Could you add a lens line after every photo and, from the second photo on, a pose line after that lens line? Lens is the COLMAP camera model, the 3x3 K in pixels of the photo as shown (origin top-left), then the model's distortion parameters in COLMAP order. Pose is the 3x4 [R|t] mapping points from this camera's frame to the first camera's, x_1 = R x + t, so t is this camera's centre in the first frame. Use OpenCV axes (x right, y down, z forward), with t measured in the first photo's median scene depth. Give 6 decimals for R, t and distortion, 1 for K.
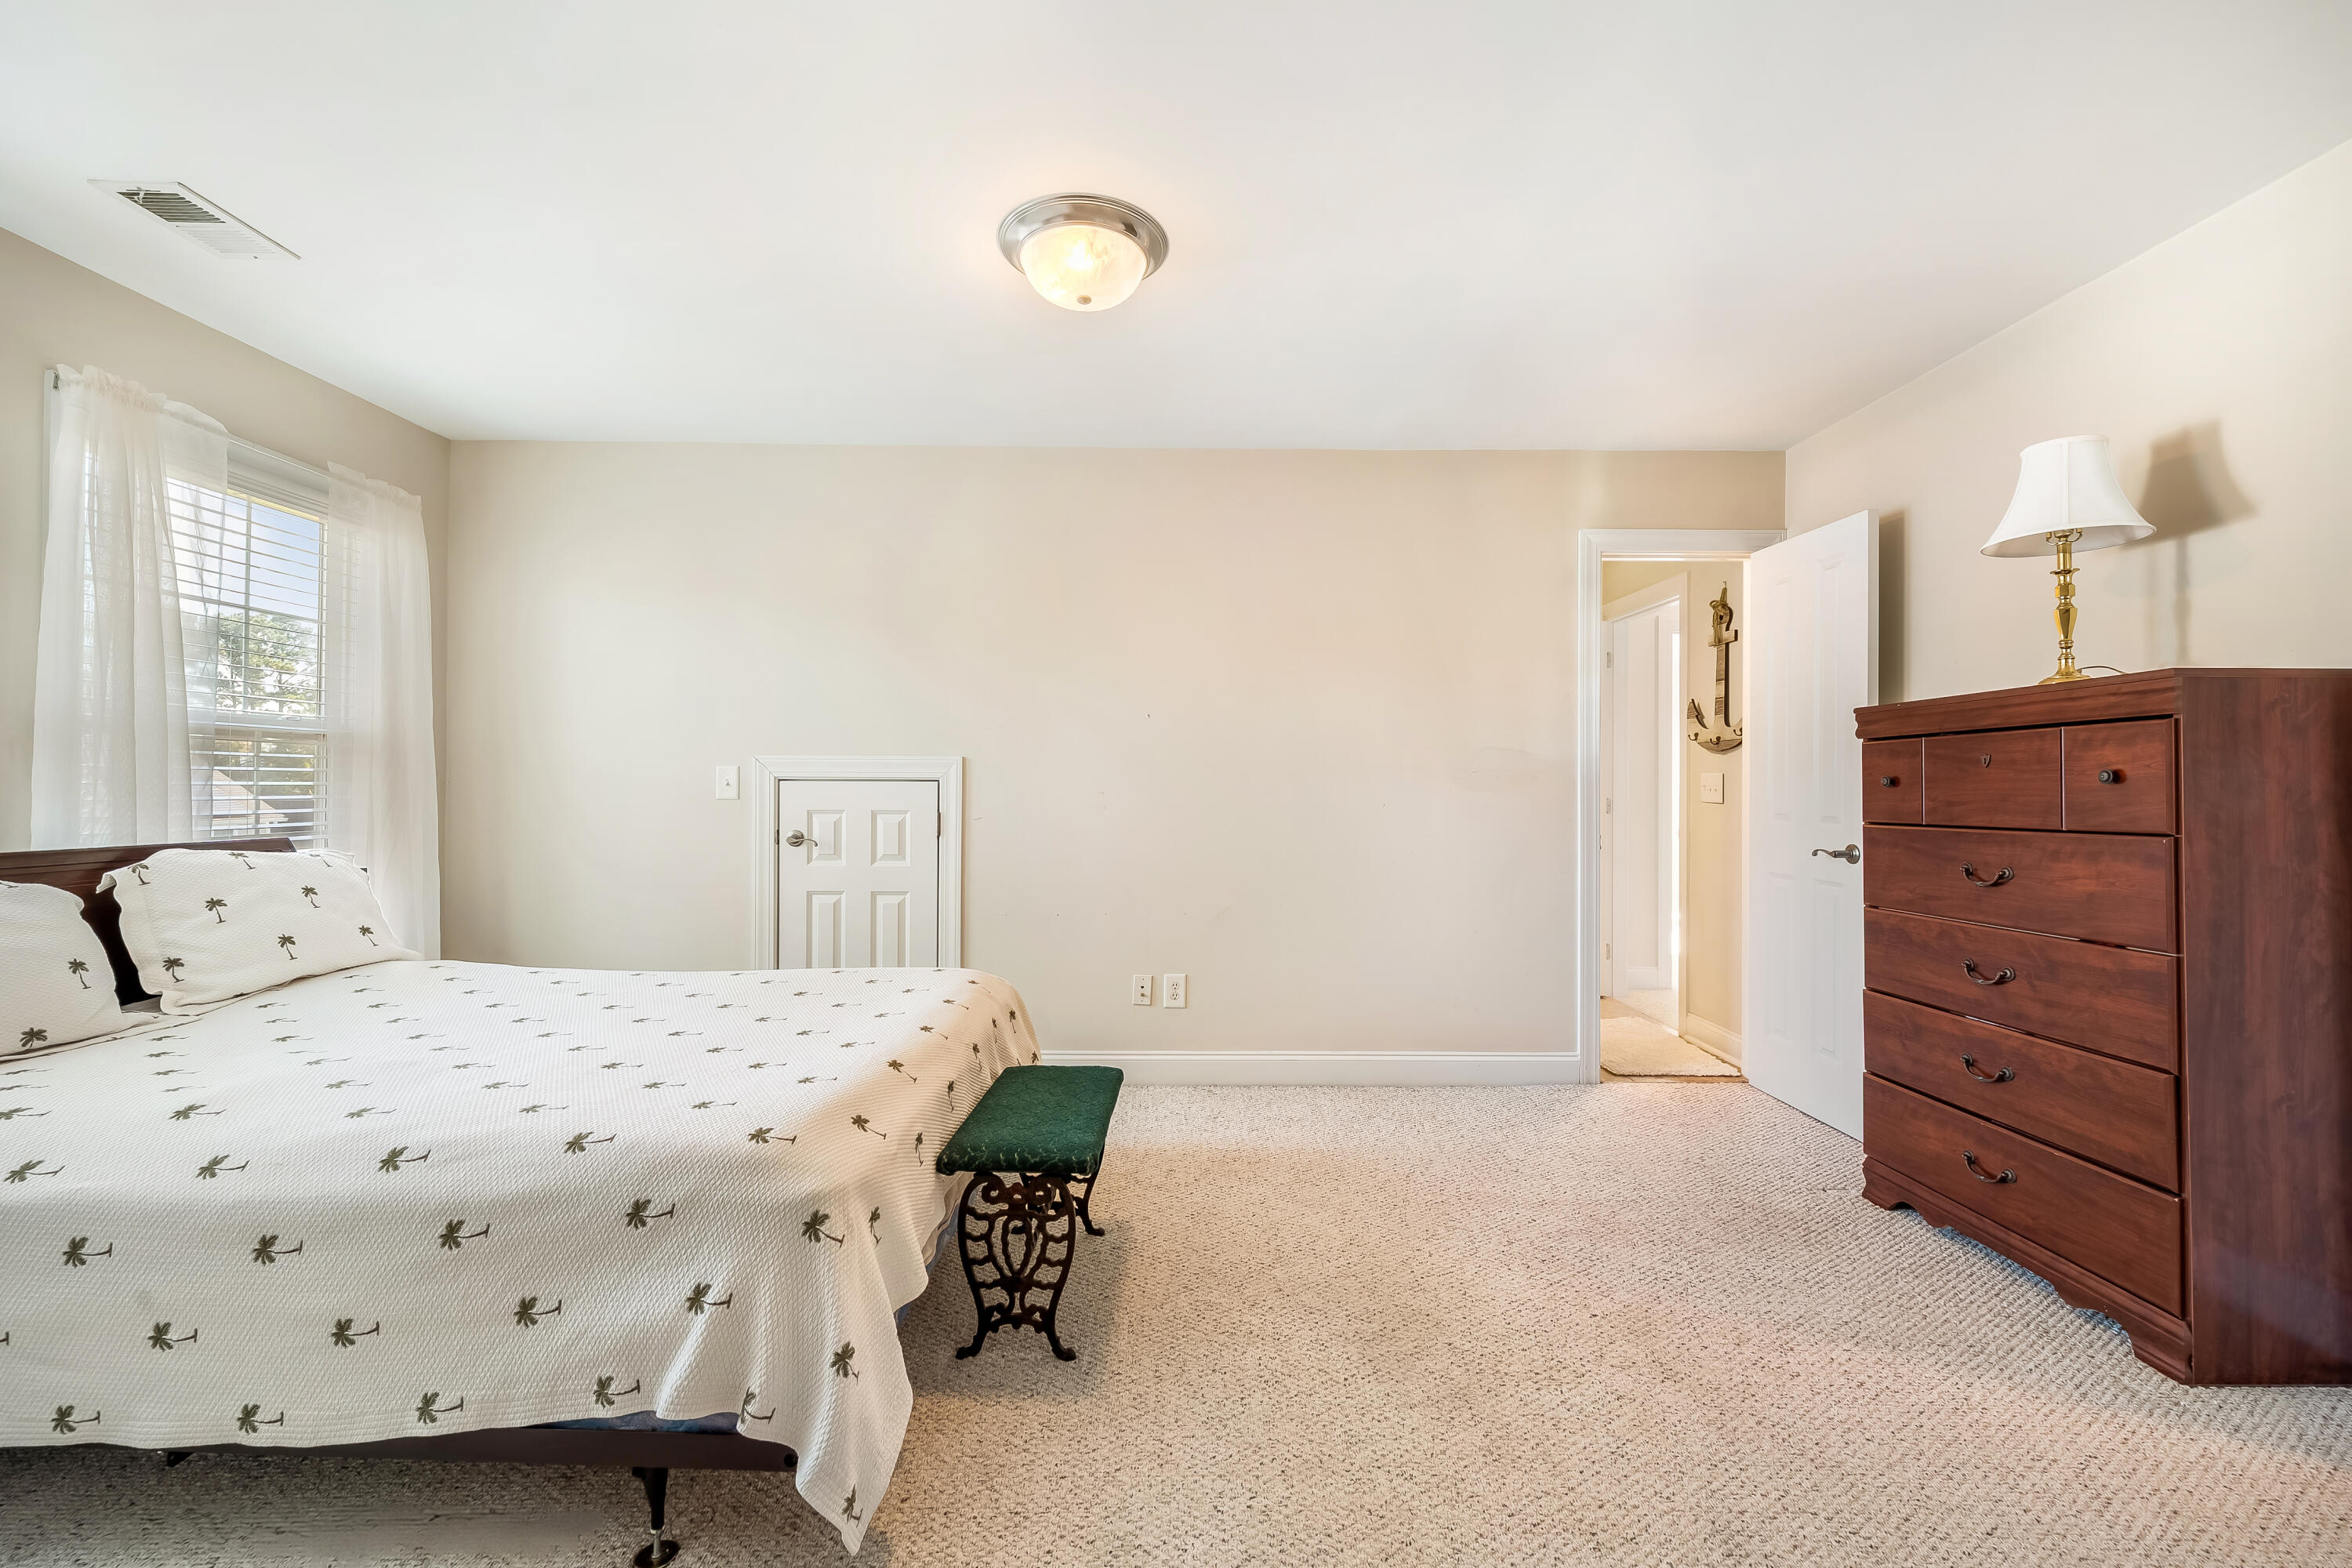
lens RADIAL K [[956.6, 0, 1177.8], [0, 956.6, 775.2], [0, 0, 1]] dist [0.001487, -0.002568]
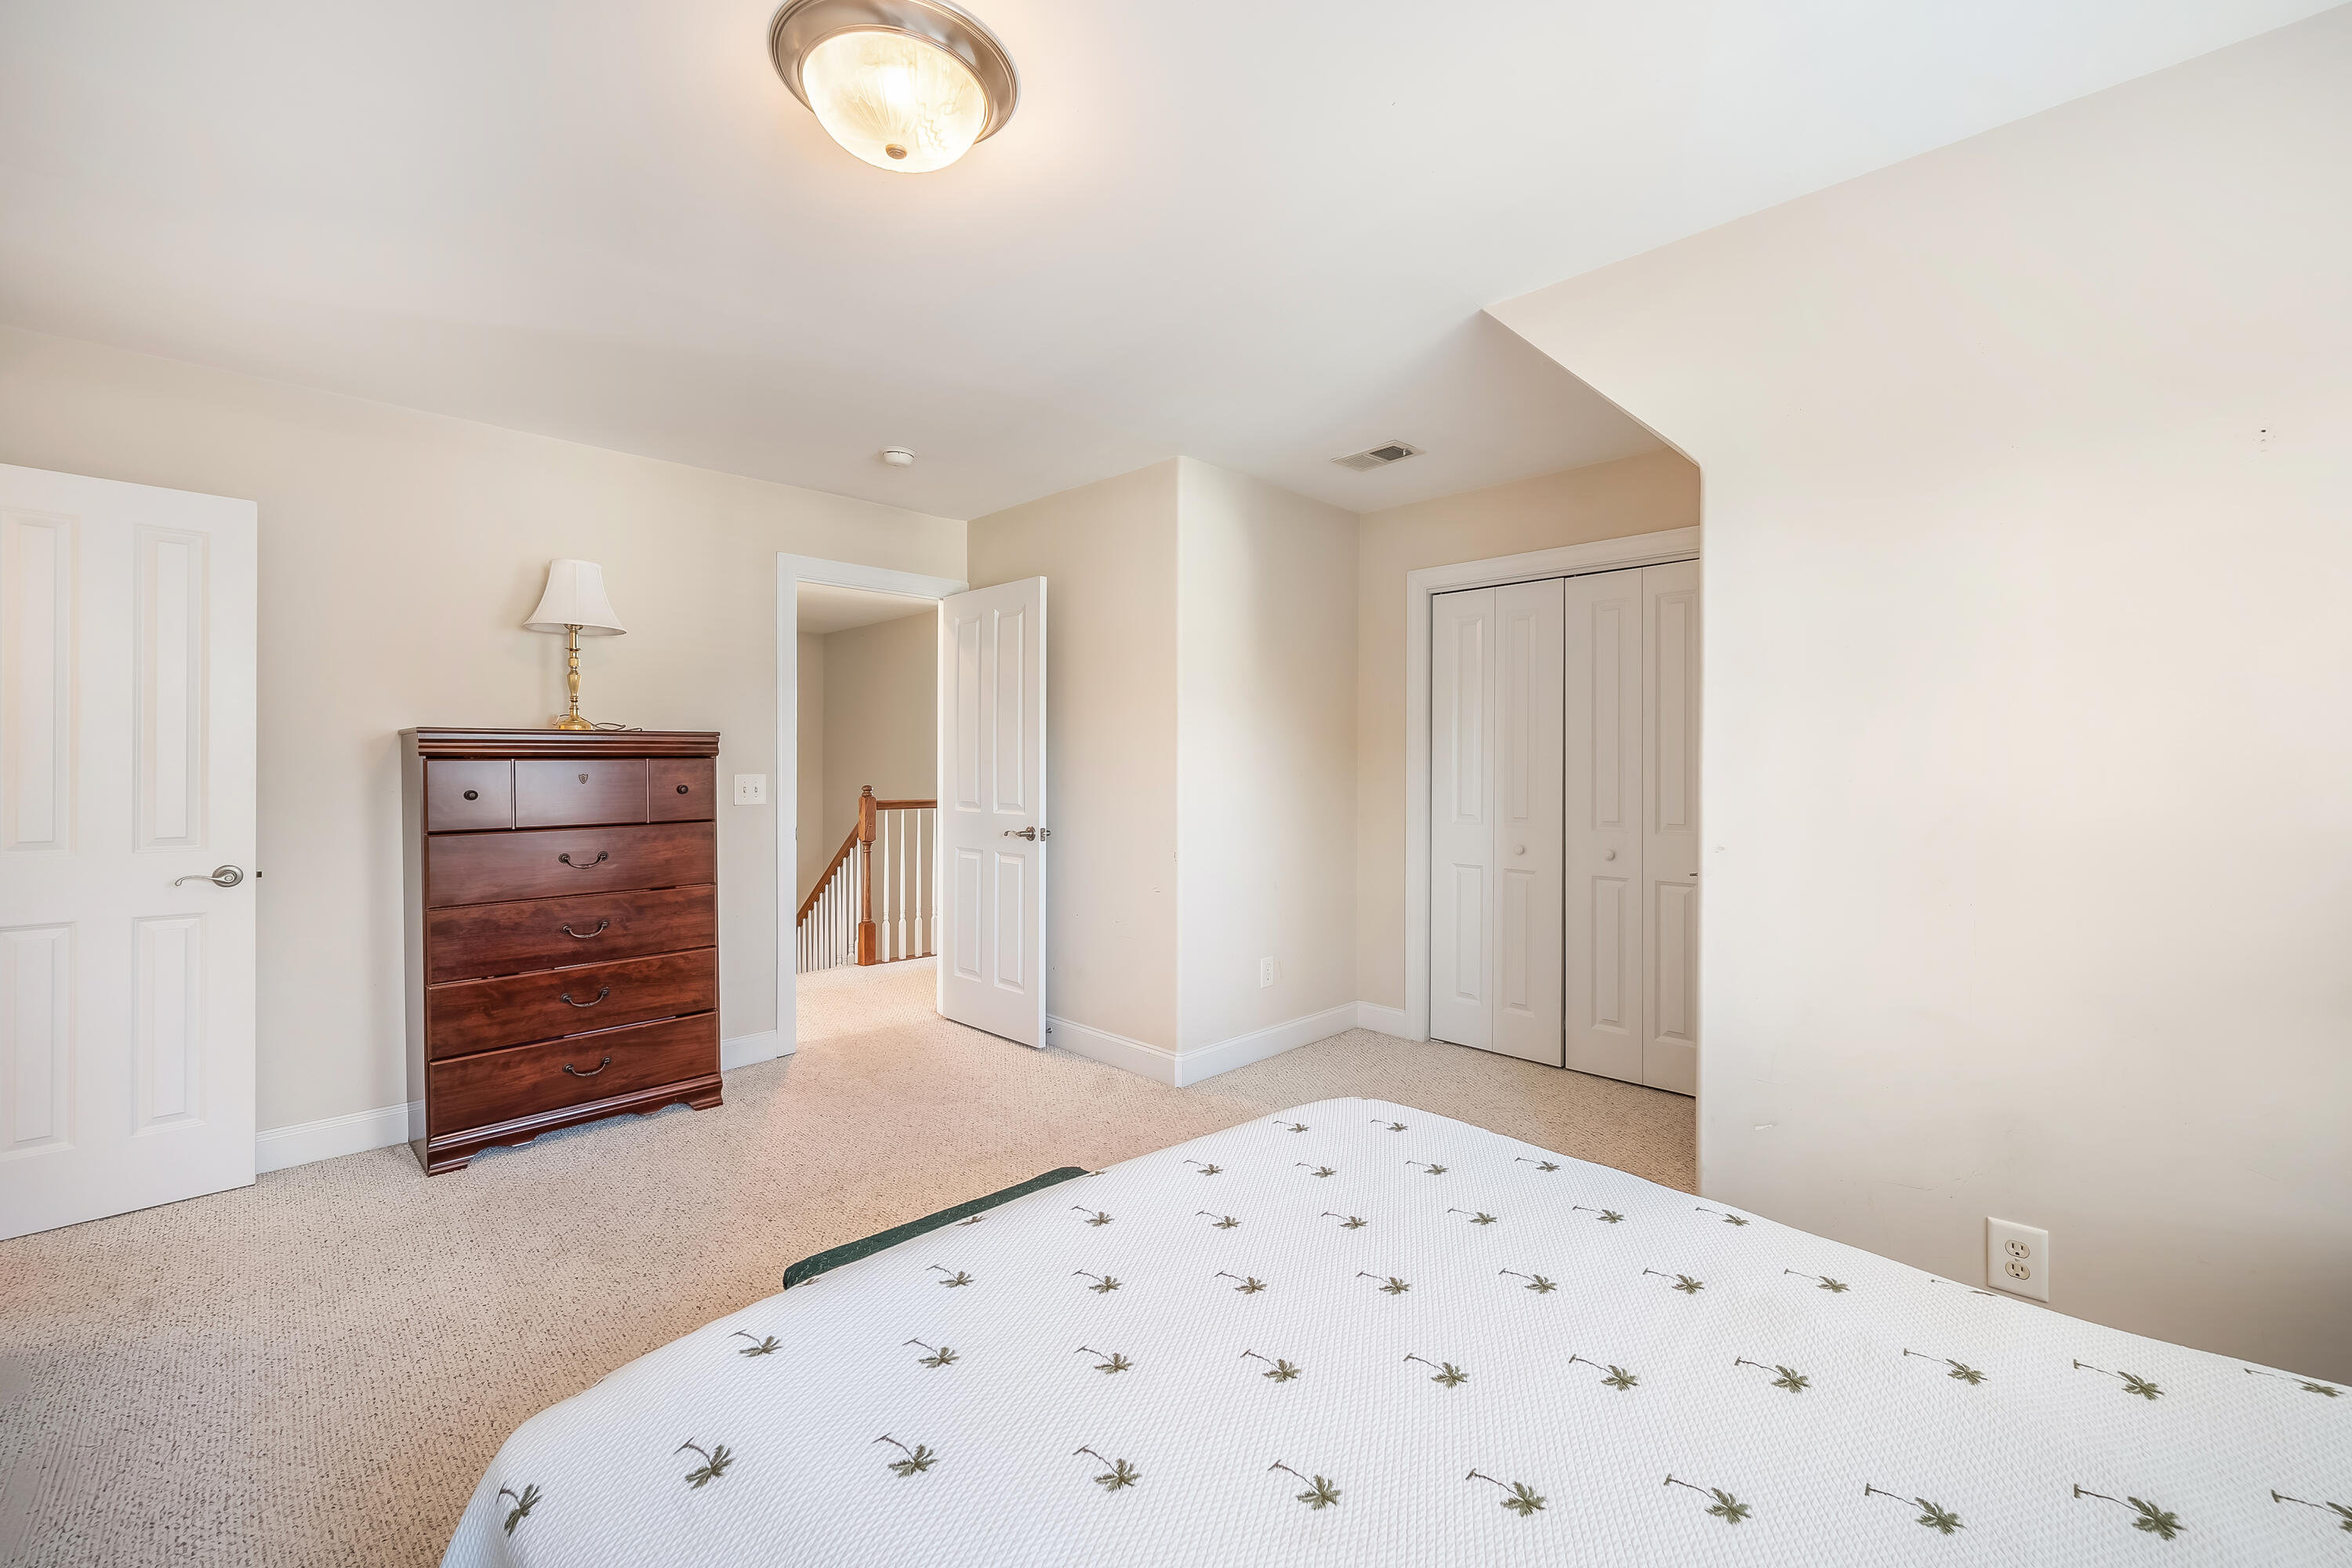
lens RADIAL K [[956.6, 0, 1177.8], [0, 956.6, 775.2], [0, 0, 1]] dist [0.001487, -0.002568]
pose [[-0.703155, -0.018510, 0.710796, -0.844168], [-0.016921, 0.999814, 0.009297, -0.053169], [-0.710836, -0.005490, -0.703337, 1.506589]]
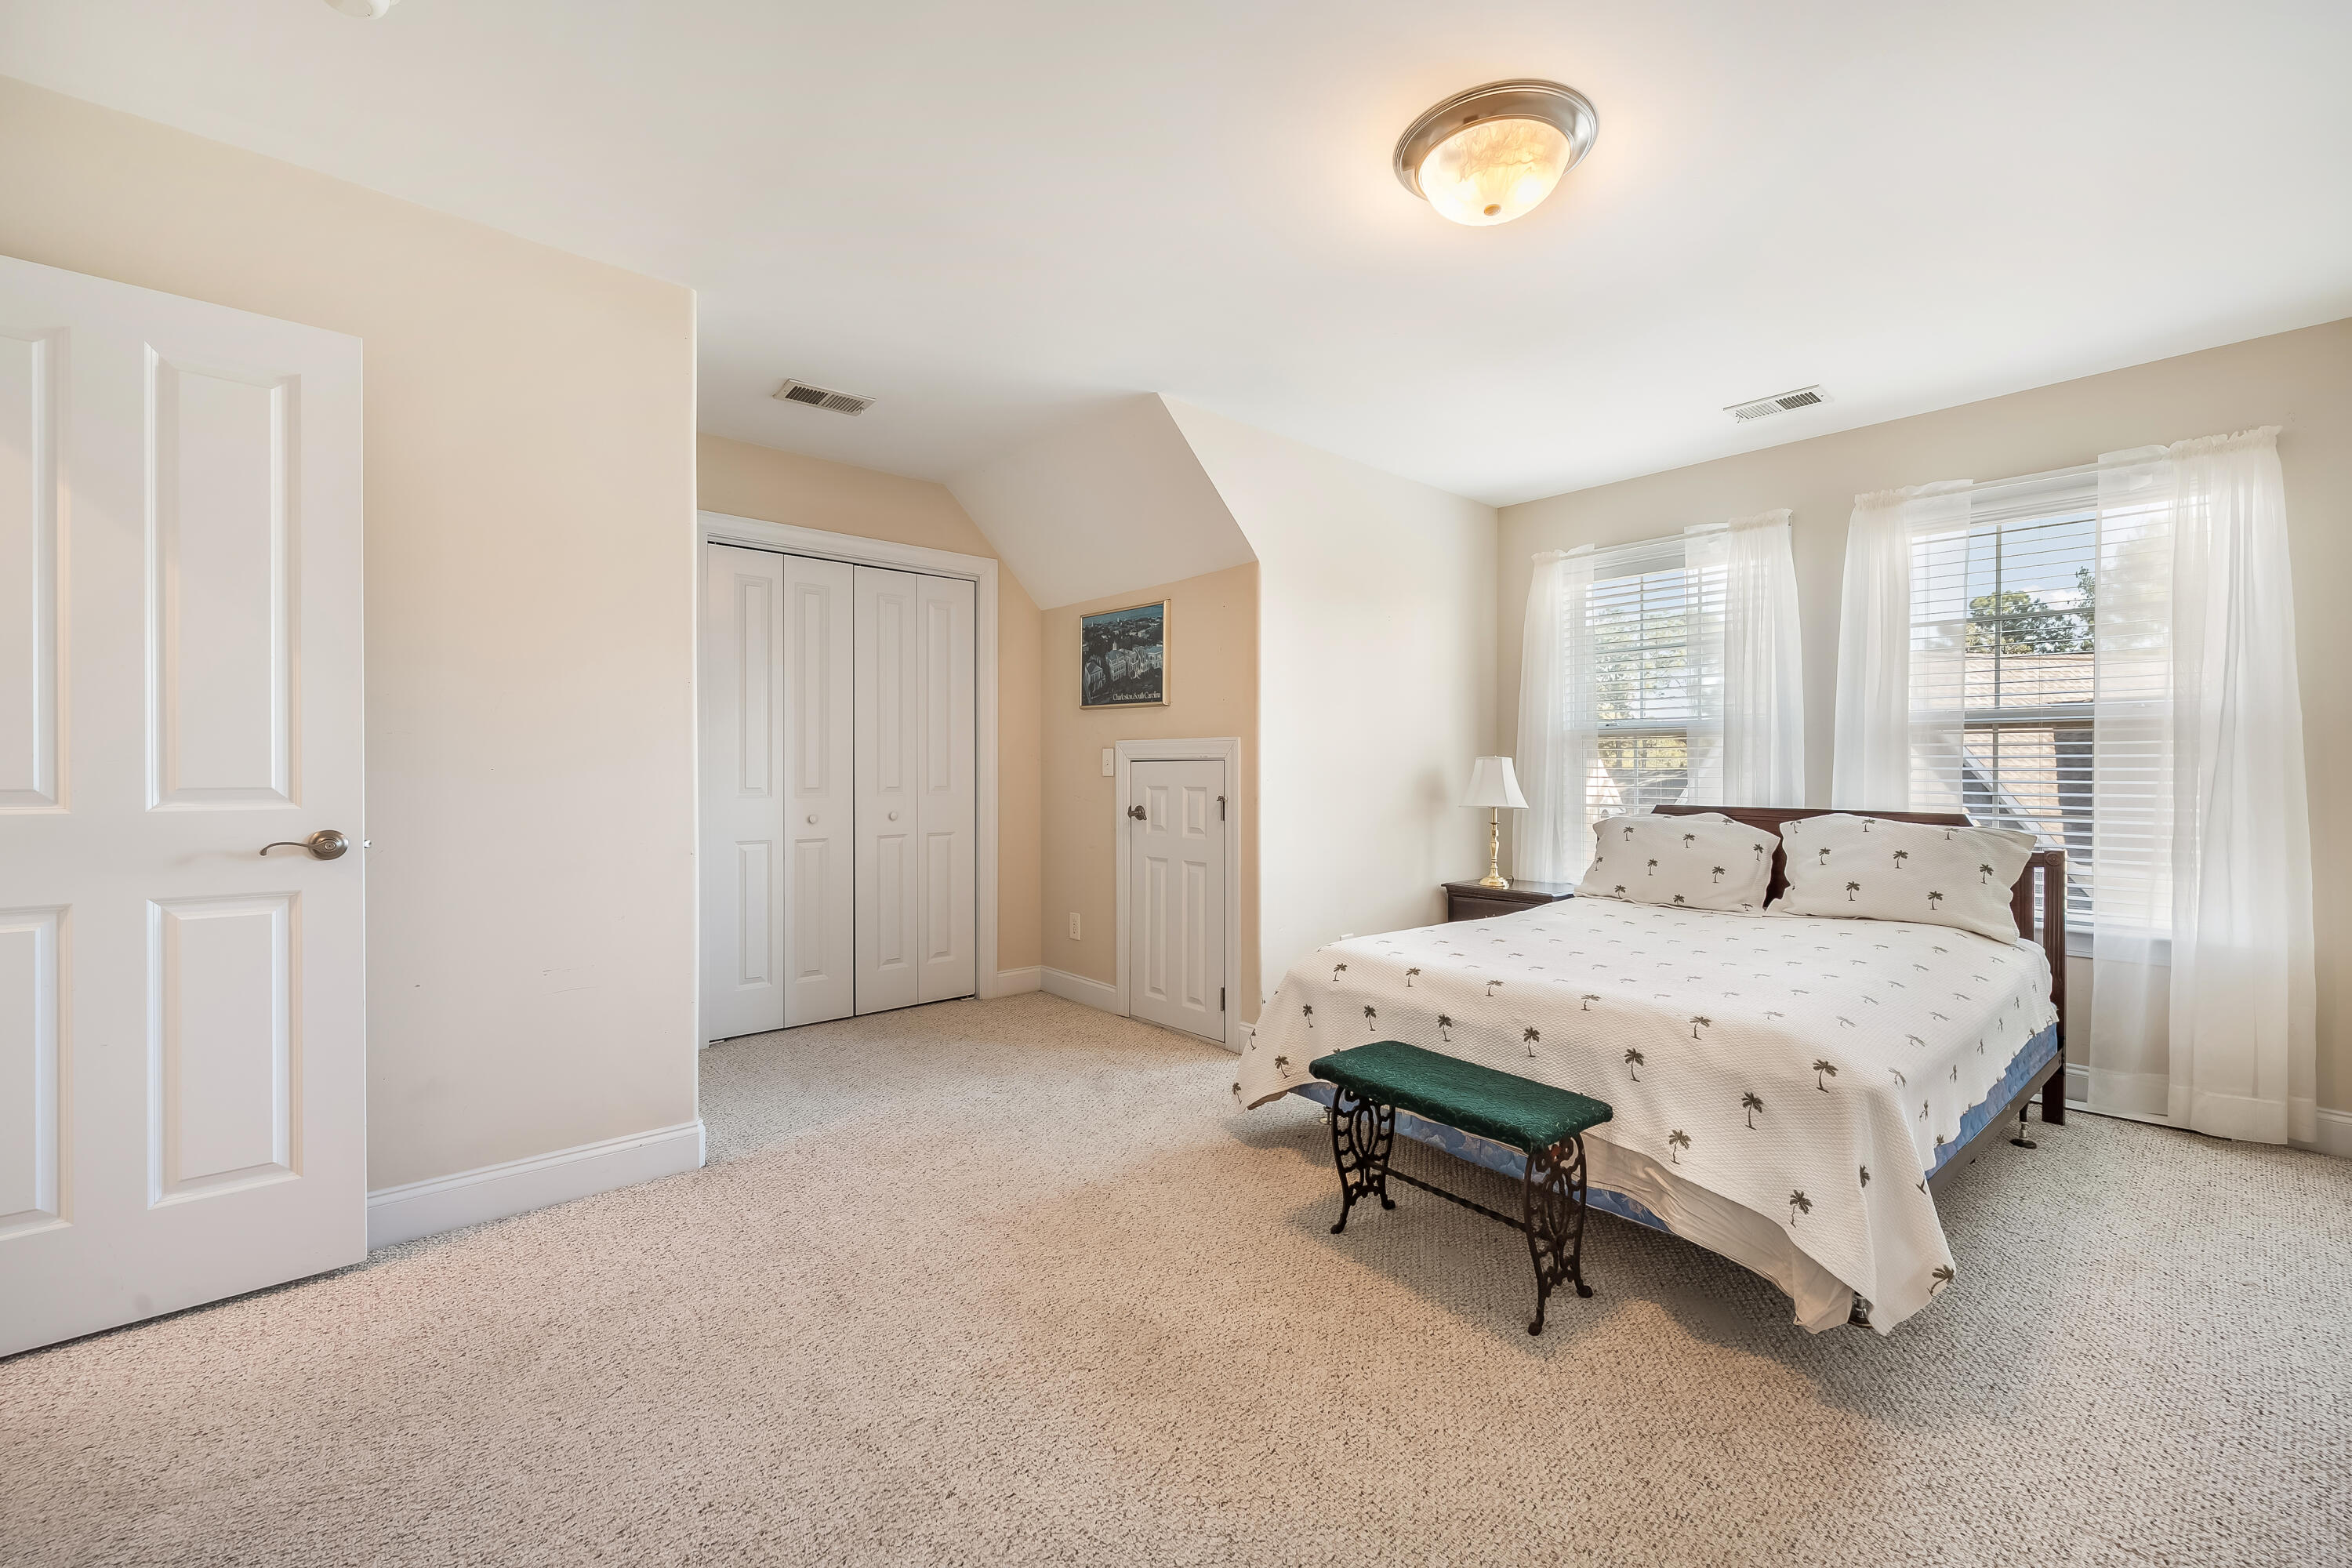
lens RADIAL K [[956.6, 0, 1177.8], [0, 956.6, 775.2], [0, 0, 1]] dist [0.001487, -0.002568]
pose [[-0.757932, -0.002566, -0.652329, 0.769384], [0.003117, 0.999967, -0.007555, 0.030696], [0.652326, -0.007760, -0.757899, 1.647020]]
